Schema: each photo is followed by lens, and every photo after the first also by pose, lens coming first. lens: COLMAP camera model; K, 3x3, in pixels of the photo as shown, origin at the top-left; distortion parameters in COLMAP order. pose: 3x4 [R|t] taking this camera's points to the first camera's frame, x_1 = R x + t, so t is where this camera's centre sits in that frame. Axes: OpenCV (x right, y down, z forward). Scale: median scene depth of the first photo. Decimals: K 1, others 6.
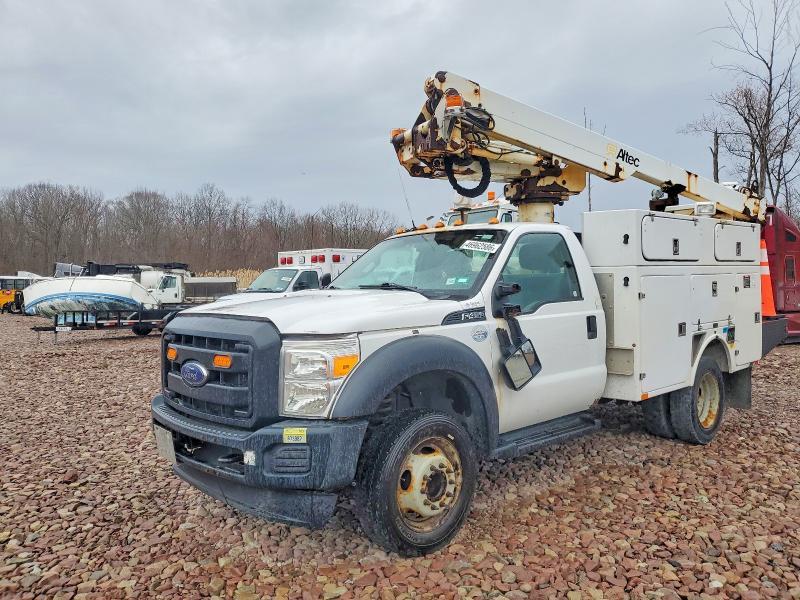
lens RADIAL K [[640.8, 0, 400.0], [0, 640.8, 300.0], [0, 0, 1]] dist [-0.006150, -0.002623]
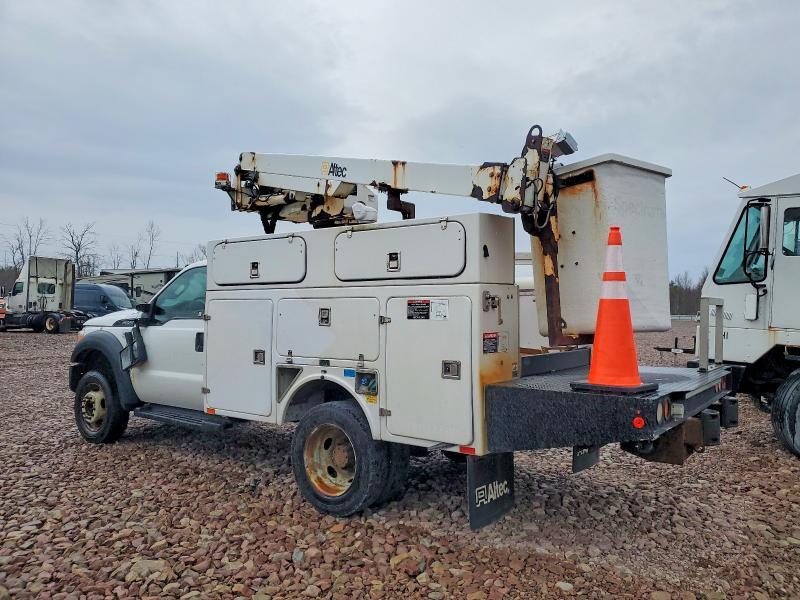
lens RADIAL K [[621.8, 0, 400.0], [0, 621.8, 300.0], [0, 0, 1]] dist [0.031282, -0.004978]
pose [[0.185767, 0.001162, -0.982593, 1.256390], [-0.040178, 0.999172, -0.006415, -0.036637], [0.981772, 0.040670, 0.185660, 0.941252]]
